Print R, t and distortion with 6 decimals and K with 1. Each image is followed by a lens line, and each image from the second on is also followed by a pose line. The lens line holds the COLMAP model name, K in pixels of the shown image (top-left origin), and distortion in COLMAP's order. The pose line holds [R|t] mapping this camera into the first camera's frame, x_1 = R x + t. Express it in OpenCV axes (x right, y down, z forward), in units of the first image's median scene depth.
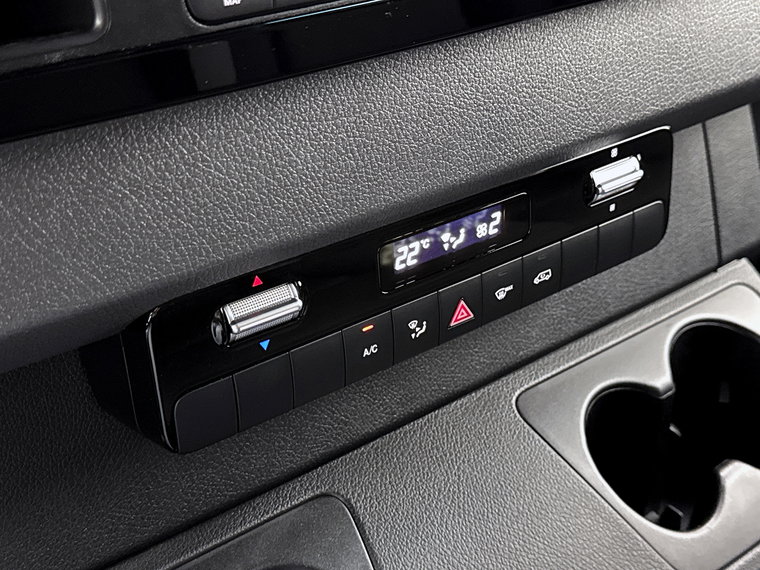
lens RADIAL K [[1061.9, 0, 371.1], [0, 1061.9, 290.6], [0, 0, 1]] dist [0.088679, 0.000000]
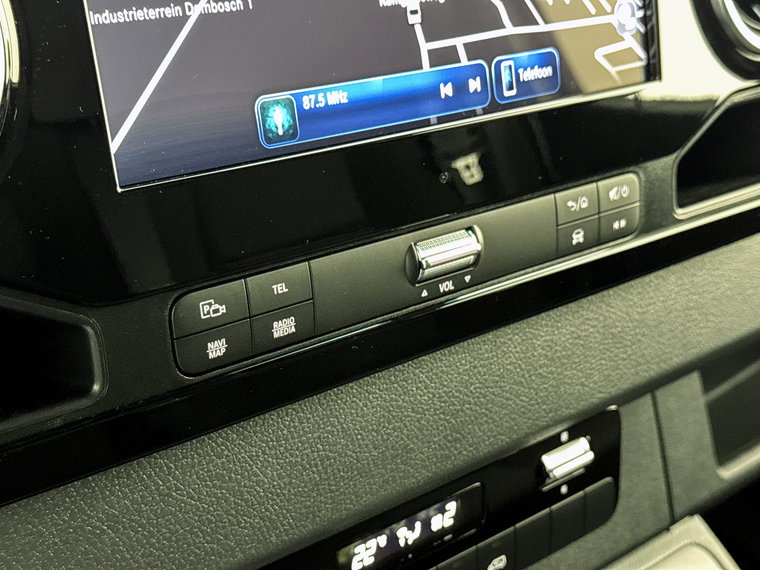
lens RADIAL K [[1259.6, 0, 377.8], [0, 1259.6, 278.1], [0, 0, 1]] dist [0.089201, 0.000000]
pose [[0.996612, 0.011726, 0.081408, -0.052527], [-0.000143, 0.990031, -0.140851, -0.121873], [-0.082248, 0.140363, 0.986678, -0.206373]]
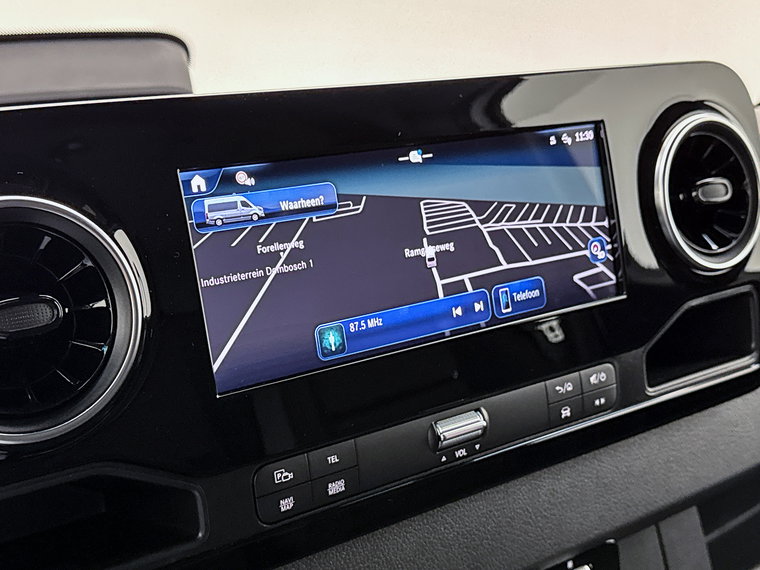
lens RADIAL K [[1061.9, 0, 385.5], [0, 1061.9, 255.6], [0, 0, 1]] dist [0.088679, 0.000000]
pose [[0.999617, 0.002172, -0.027574, 0.040333], [-0.009597, 0.962219, -0.272108, -0.148598], [0.025942, 0.272269, 0.961872, -0.419661]]
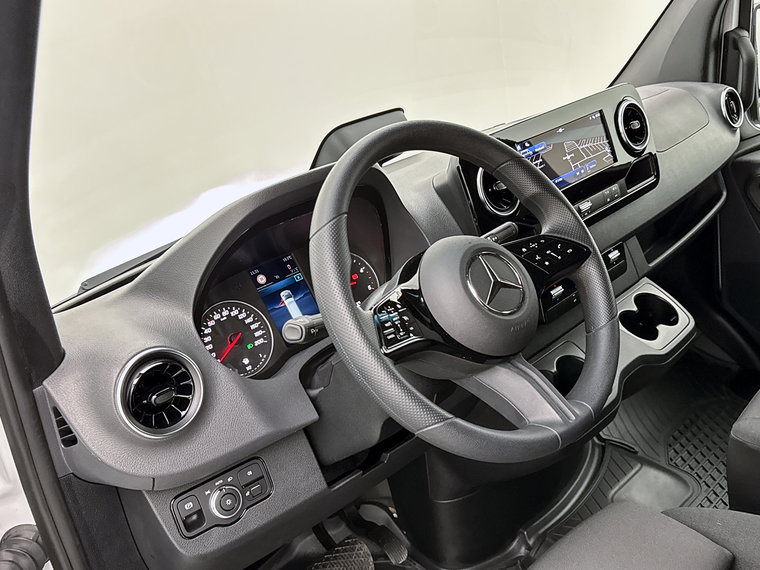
lens RADIAL K [[737.5, 0, 380.3], [0, 737.5, 279.9], [0, 0, 1]] dist [0.042610, 0.000000]
pose [[0.978342, -0.200072, 0.053094, -0.943718], [0.206583, 0.959939, -0.189314, 0.389846], [-0.013091, 0.196182, 0.980480, -2.037135]]
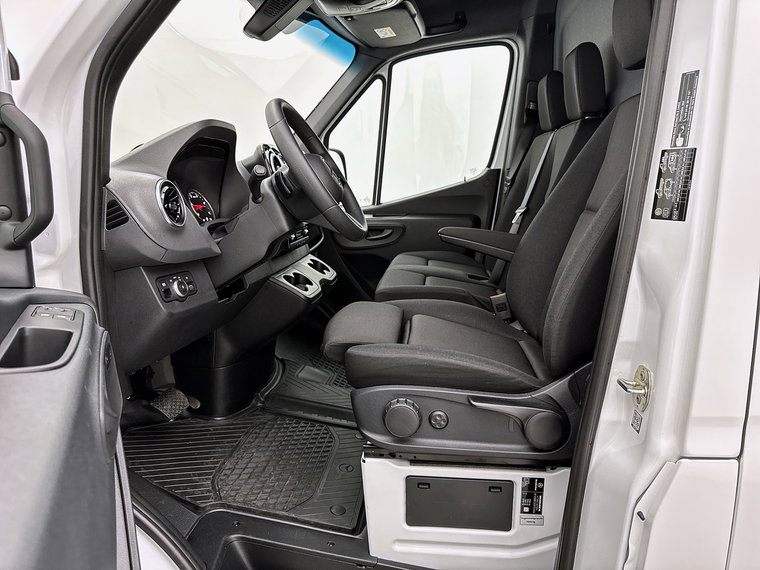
lens RADIAL K [[544.8, 0, 380.3], [0, 544.8, 283.9], [0, 0, 1]] dist [0.071178, -0.066472]
pose [[0.720784, -0.163073, 0.673704, -2.438891], [0.353276, 0.922651, -0.154632, 1.220901], [-0.596377, 0.349460, 0.722642, -2.420764]]
